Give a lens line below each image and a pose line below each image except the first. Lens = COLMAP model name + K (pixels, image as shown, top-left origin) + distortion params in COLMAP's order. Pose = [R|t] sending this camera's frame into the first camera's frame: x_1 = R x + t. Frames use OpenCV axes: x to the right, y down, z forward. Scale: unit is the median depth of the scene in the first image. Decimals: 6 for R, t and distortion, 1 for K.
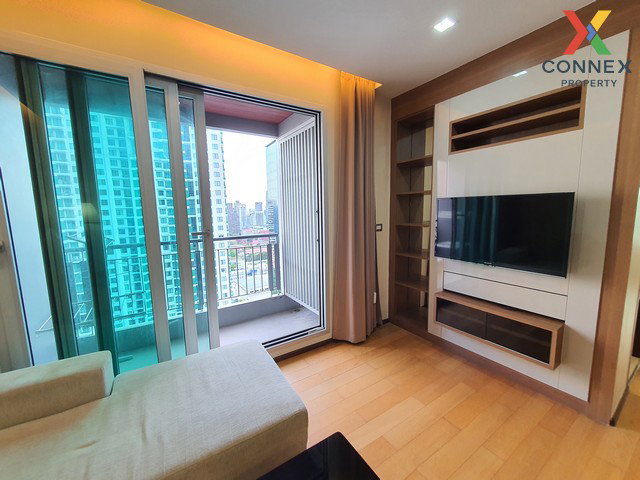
lens RADIAL K [[256.1, 0, 319.6], [0, 256.1, 239.7], [0, 0, 1]] dist [0.000162, -0.000764]
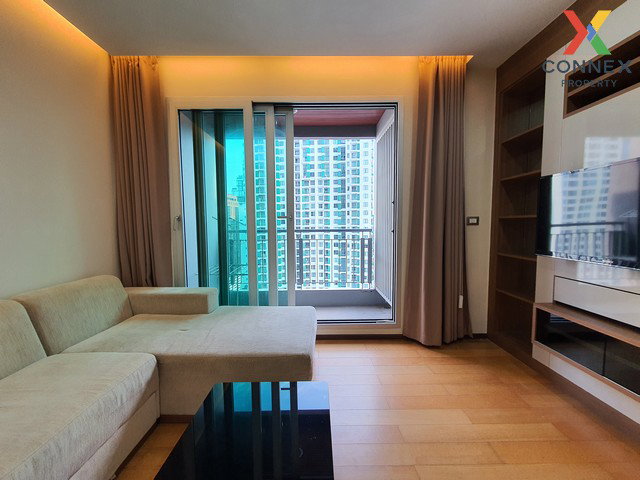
lens RADIAL K [[256.1, 0, 317.8], [0, 256.1, 240.7], [0, 0, 1]] dist [0.000162, -0.000764]
pose [[0.844072, 0.049673, -0.533924, 0.288852], [-0.071562, 0.997228, -0.020356, 0.082344], [0.531433, 0.055390, 0.845288, 0.008157]]
